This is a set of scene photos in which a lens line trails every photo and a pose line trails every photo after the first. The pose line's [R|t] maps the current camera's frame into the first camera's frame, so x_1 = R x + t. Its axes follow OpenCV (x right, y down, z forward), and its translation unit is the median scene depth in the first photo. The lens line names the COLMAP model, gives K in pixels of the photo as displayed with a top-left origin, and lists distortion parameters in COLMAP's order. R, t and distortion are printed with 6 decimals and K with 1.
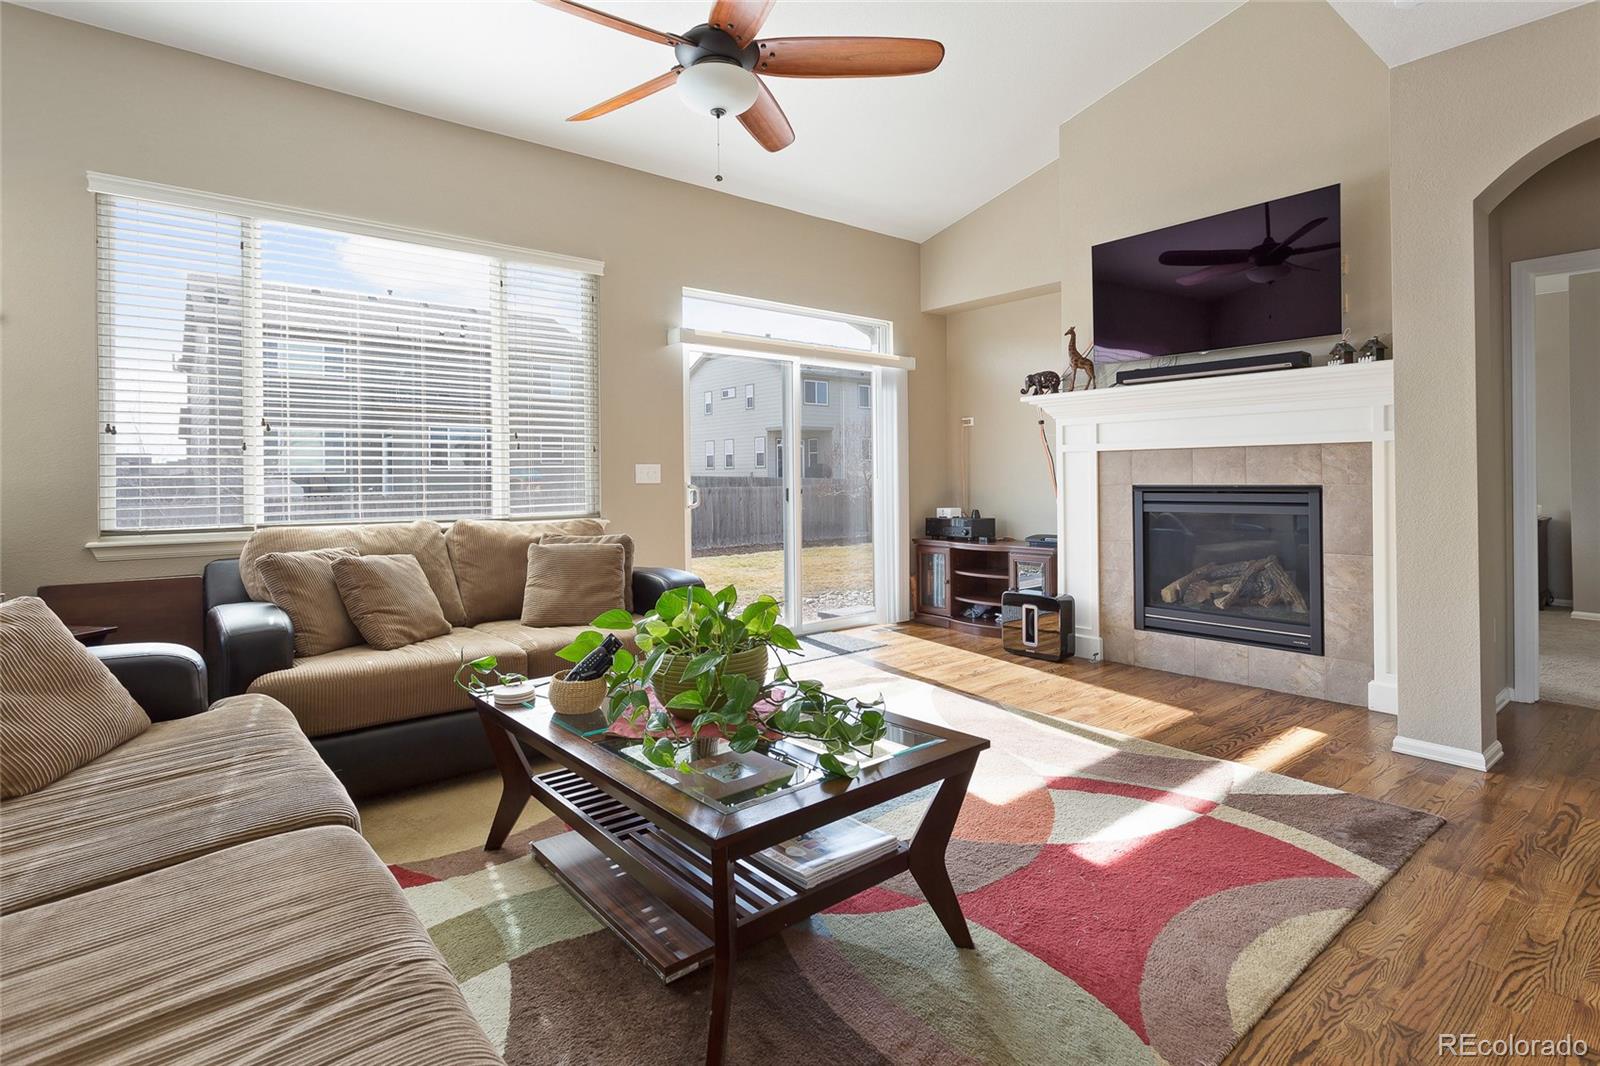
lens RADIAL K [[799.8, 0, 813.4], [0, 799.8, 484.7], [0, 0, 1]] dist [0.000059, 0.002007]
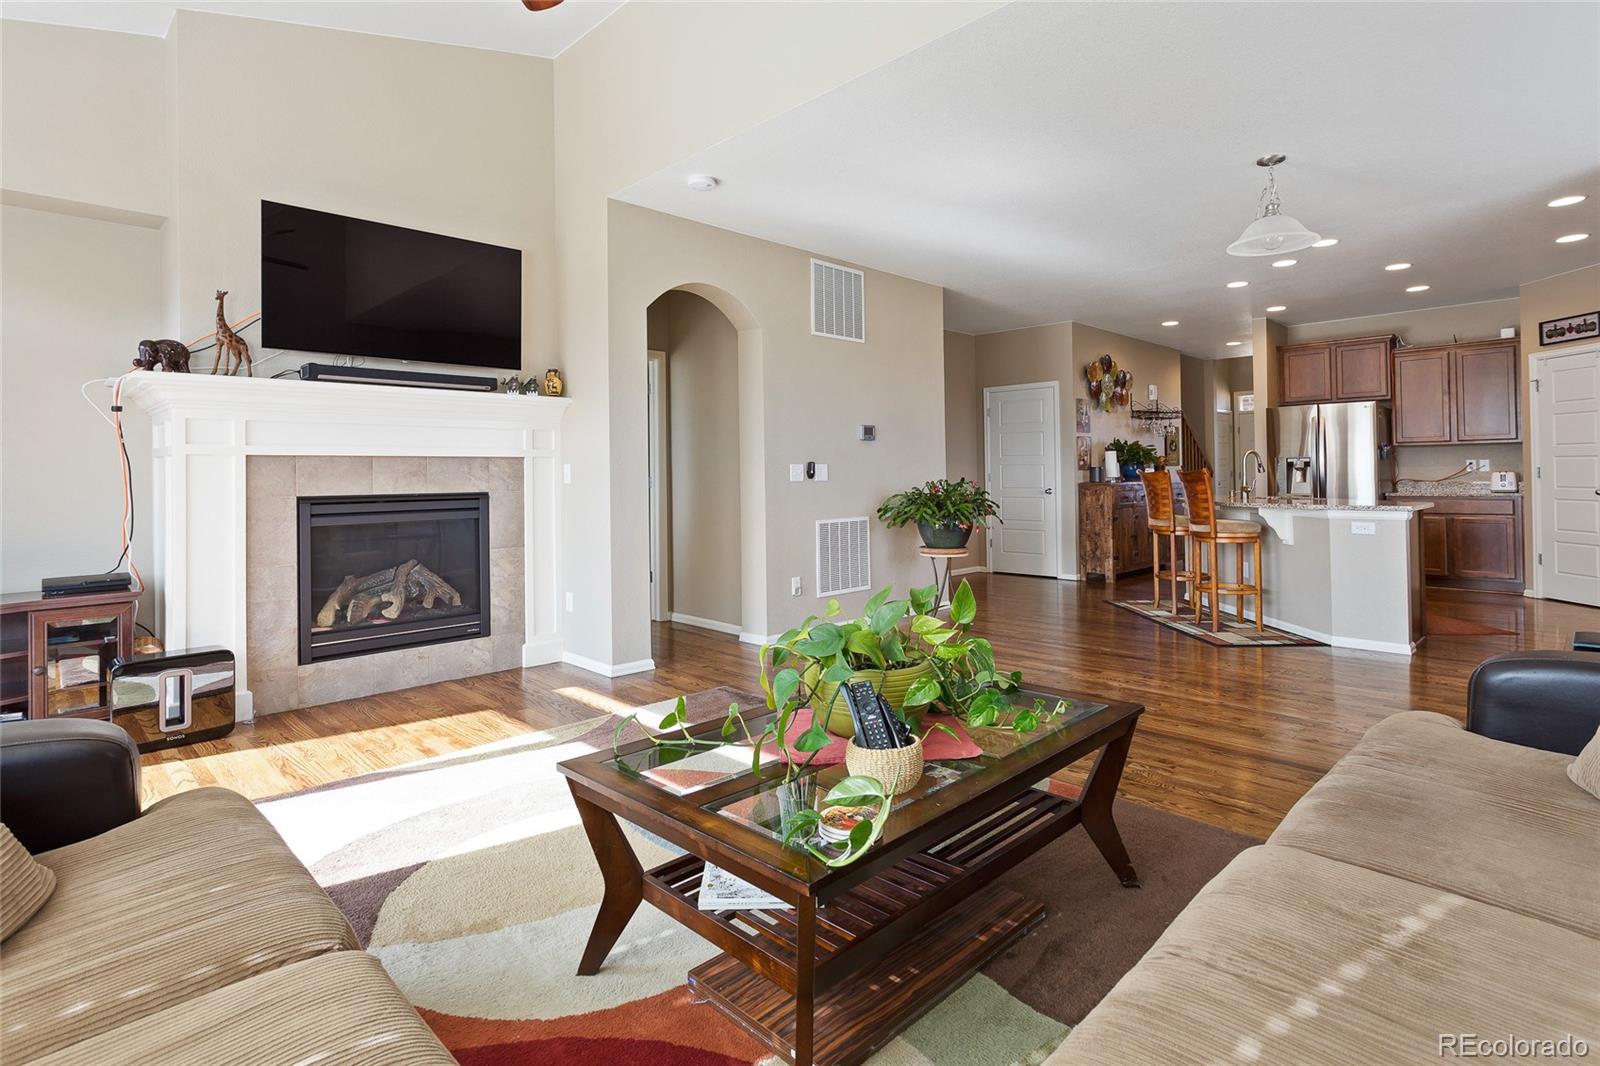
lens RADIAL K [[799.8, 0, 774.5], [0, 799.8, 467.3], [0, 0, 1]] dist [0.000059, 0.002007]
pose [[-0.056376, 0.013340, 0.998320, -0.565571], [0.016725, 0.999783, -0.012415, -0.013683], [-0.998269, 0.015997, -0.056587, 0.635935]]
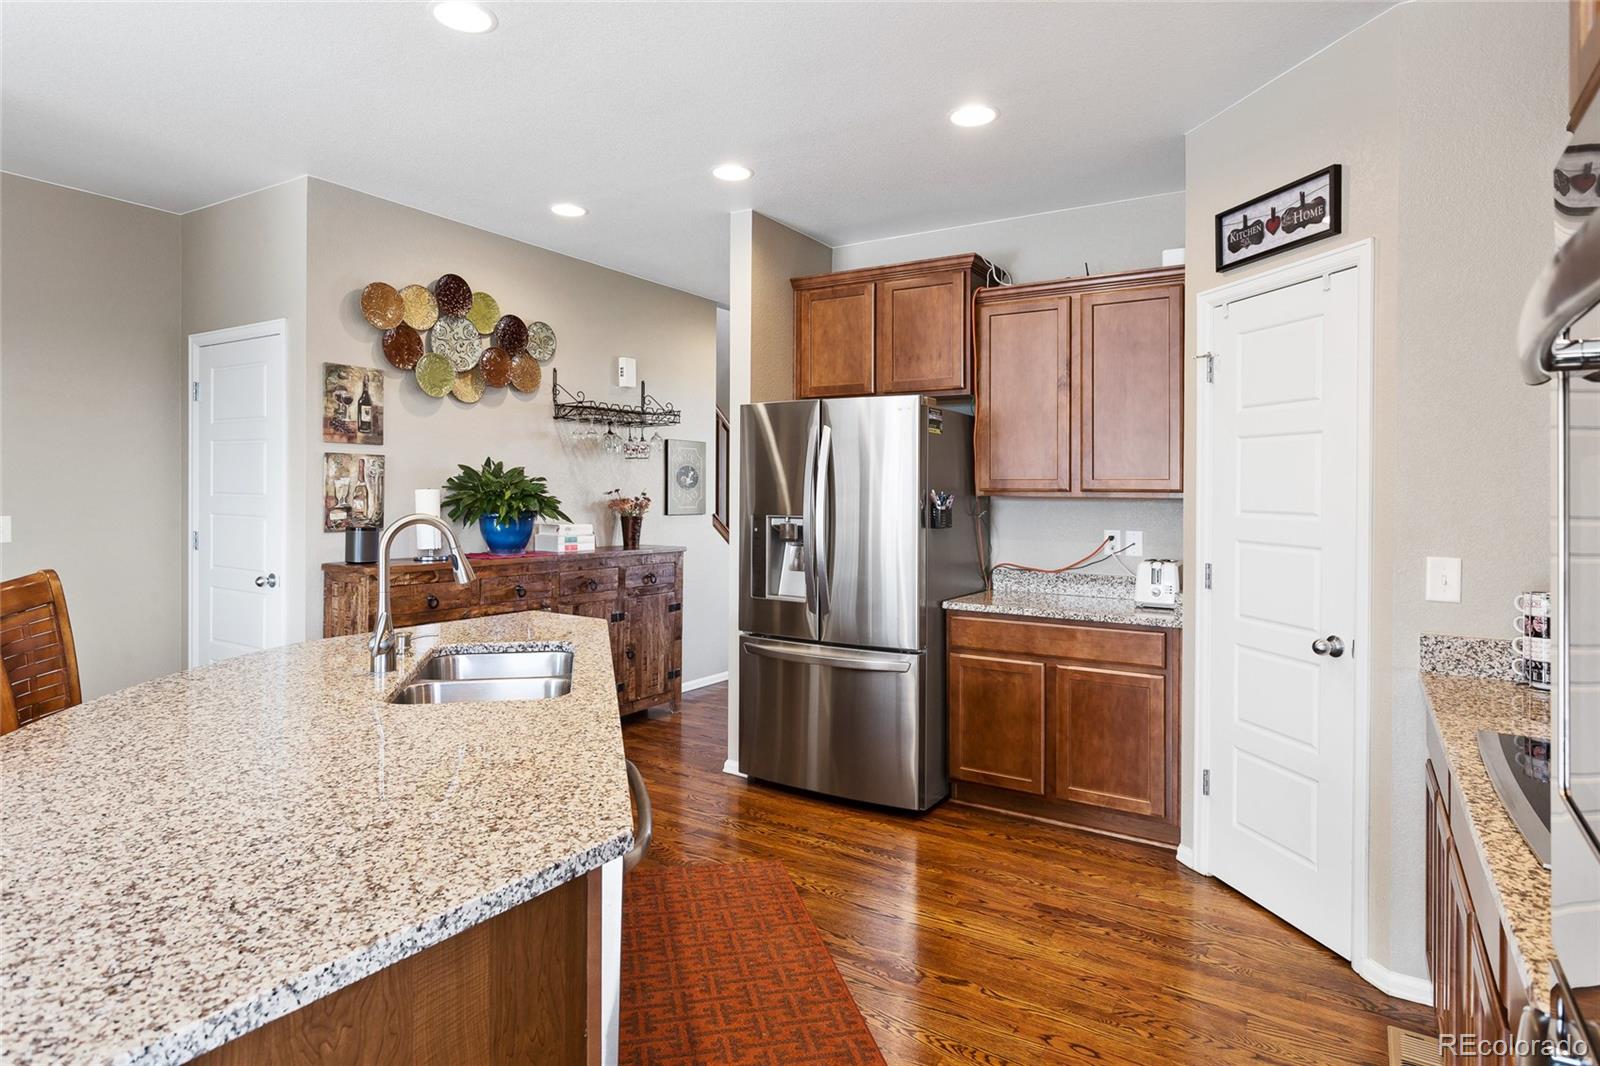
lens RADIAL K [[870.1, 0, 816.4], [0, 870.1, 485.0], [0, 0, 1]] dist [-0.010697, 0.001924]
pose [[-0.310530, 0.005897, 0.950545, 0.420736], [-0.007310, 0.999936, -0.008592, -0.068760], [-0.950535, -0.009616, -0.310468, -0.514430]]
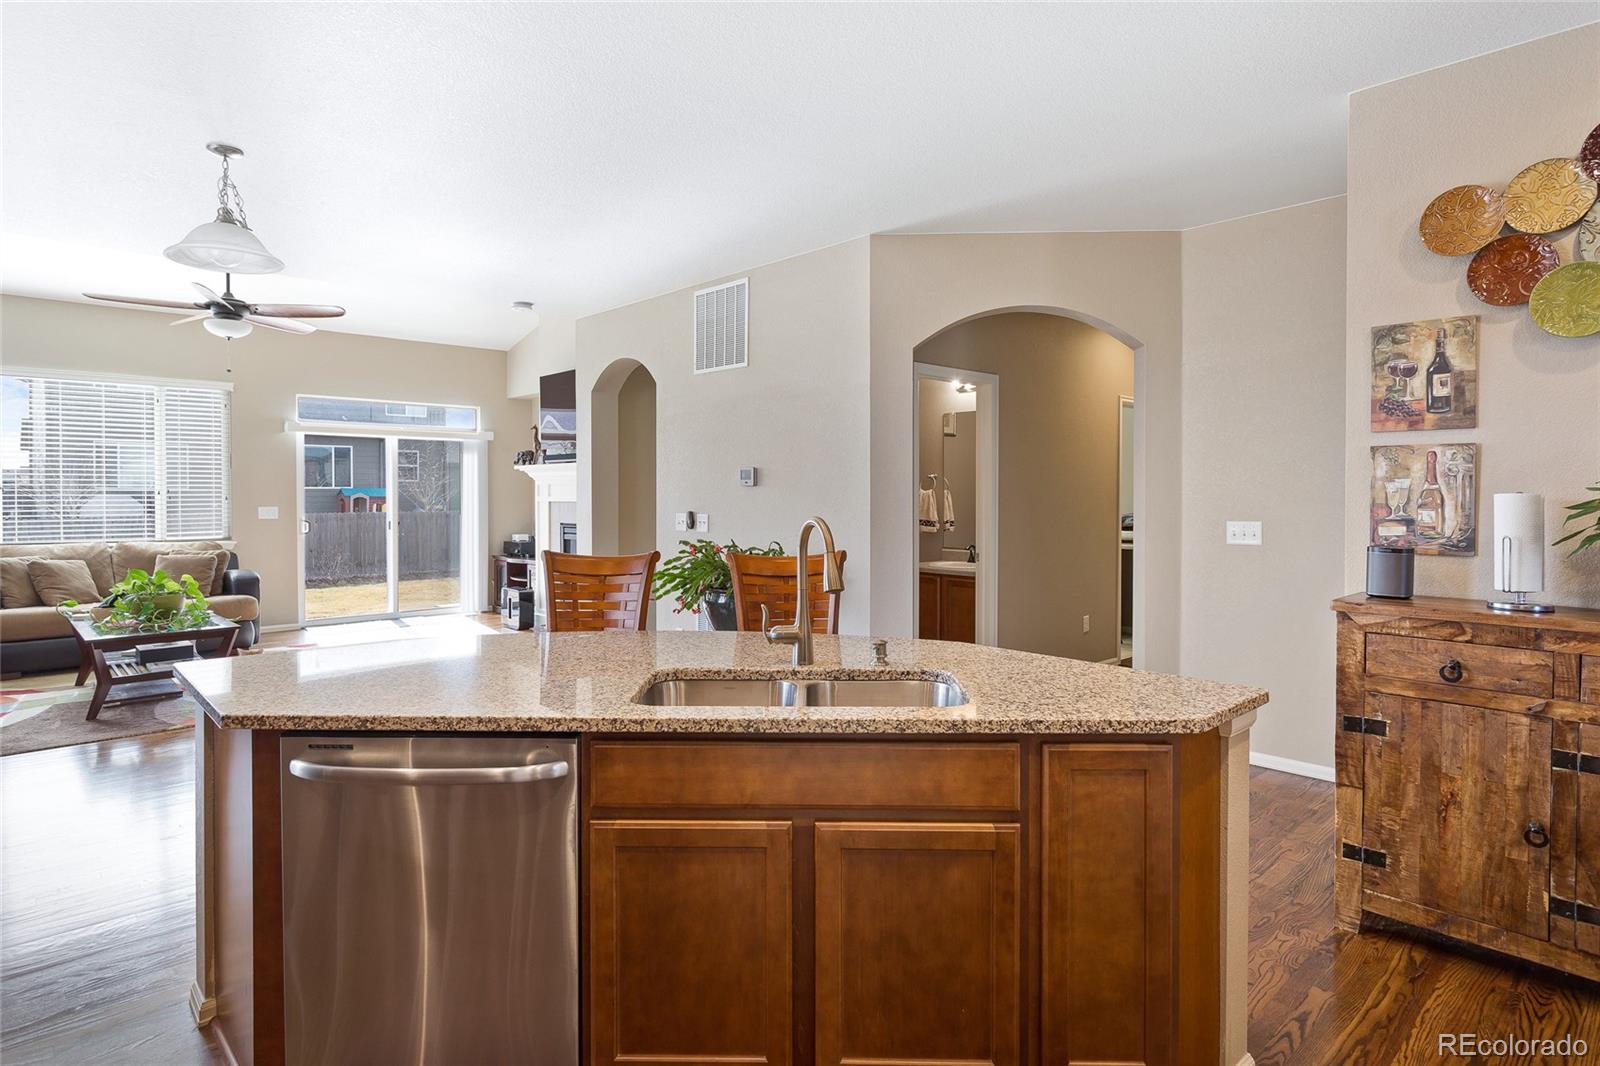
lens RADIAL K [[870.1, 0, 797.2], [0, 870.1, 518.5], [0, 0, 1]] dist [-0.010697, 0.001924]
pose [[0.998899, 0.007285, 0.046346, 0.946035], [-0.008318, 0.999720, 0.022143, -0.061106], [-0.046172, -0.022504, 0.998680, -0.963663]]
